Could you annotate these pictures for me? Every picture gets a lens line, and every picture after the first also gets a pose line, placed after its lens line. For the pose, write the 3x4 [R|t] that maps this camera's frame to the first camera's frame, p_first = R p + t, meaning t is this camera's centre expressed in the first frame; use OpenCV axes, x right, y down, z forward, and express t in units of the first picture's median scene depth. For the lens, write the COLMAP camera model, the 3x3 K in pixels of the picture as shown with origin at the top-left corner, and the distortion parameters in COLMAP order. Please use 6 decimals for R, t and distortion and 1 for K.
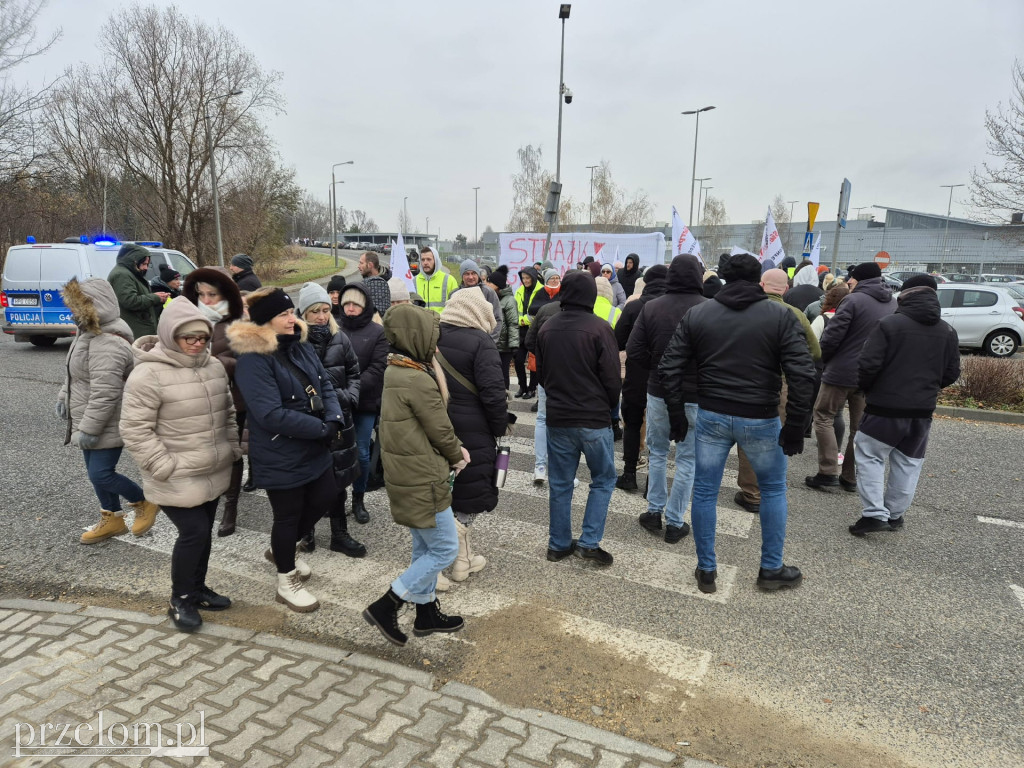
lens RADIAL K [[678.9, 0, 508.8], [0, 678.9, 390.6], [0, 0, 1]] dist [0.086827, -0.070894]
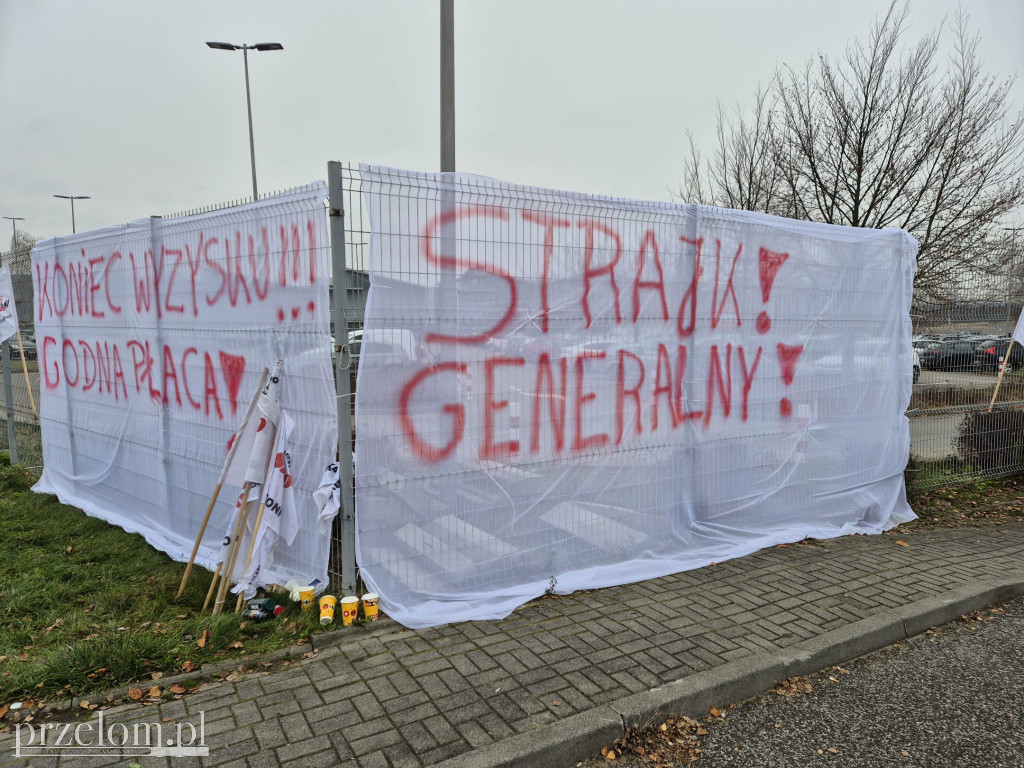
lens RADIAL K [[669.1, 0, 522.8], [0, 669.1, 398.1], [0, 0, 1]] dist [0.101686, -0.072337]
pose [[0.548753, -0.108653, 0.828893, -0.320372], [0.169831, 0.985331, 0.016726, -0.424801], [-0.818552, 0.131593, 0.559157, 2.191373]]
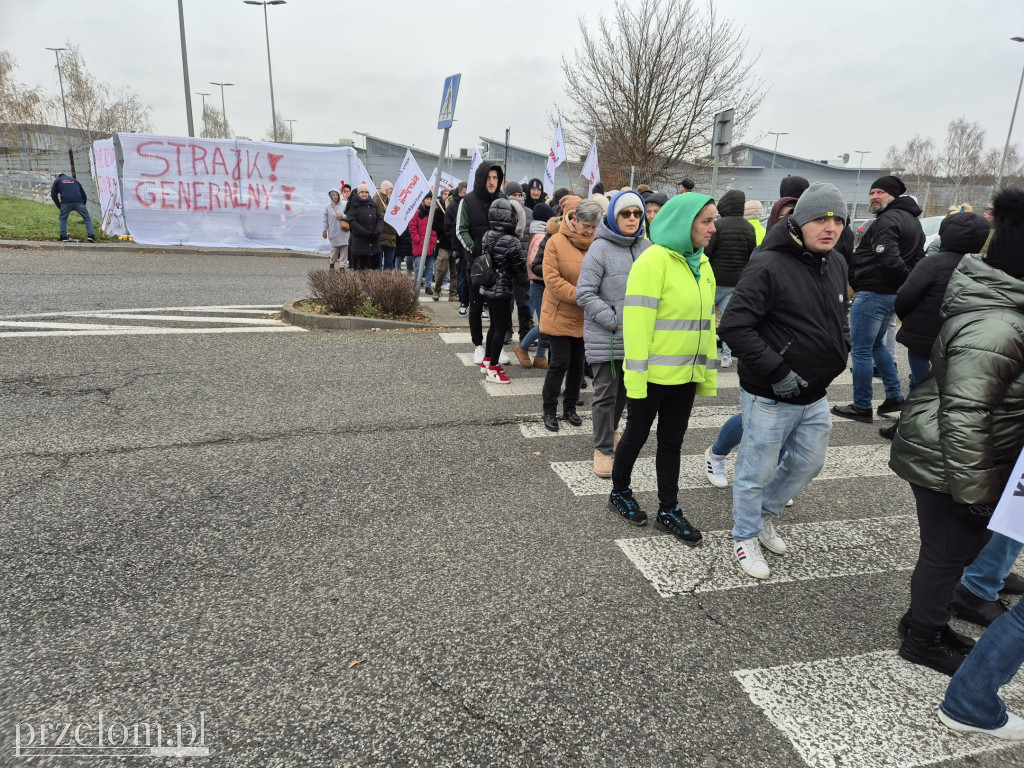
lens RADIAL K [[680.5, 0, 519.1], [0, 680.5, 383.6], [0, 0, 1]] dist [0.089363, -0.072160]
pose [[0.746399, -0.165492, 0.644594, -0.527298], [0.101450, 0.985562, 0.135560, -0.071016], [-0.657721, -0.035788, 0.752411, 0.419999]]
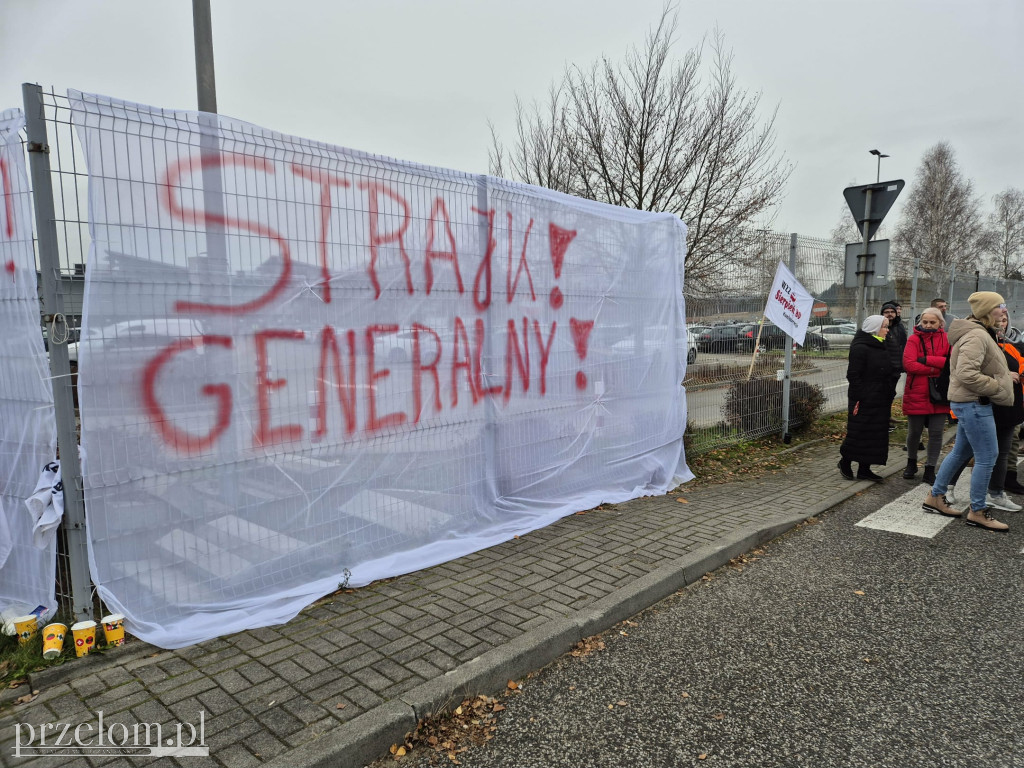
lens RADIAL K [[669.1, 0, 522.8], [0, 669.1, 398.1], [0, 0, 1]] dist [0.101686, -0.072337]
pose [[0.303570, -0.138458, 0.942696, -0.292655], [0.197059, 0.977117, 0.080056, -0.410340], [-0.932209, 0.161464, 0.323908, 2.190243]]
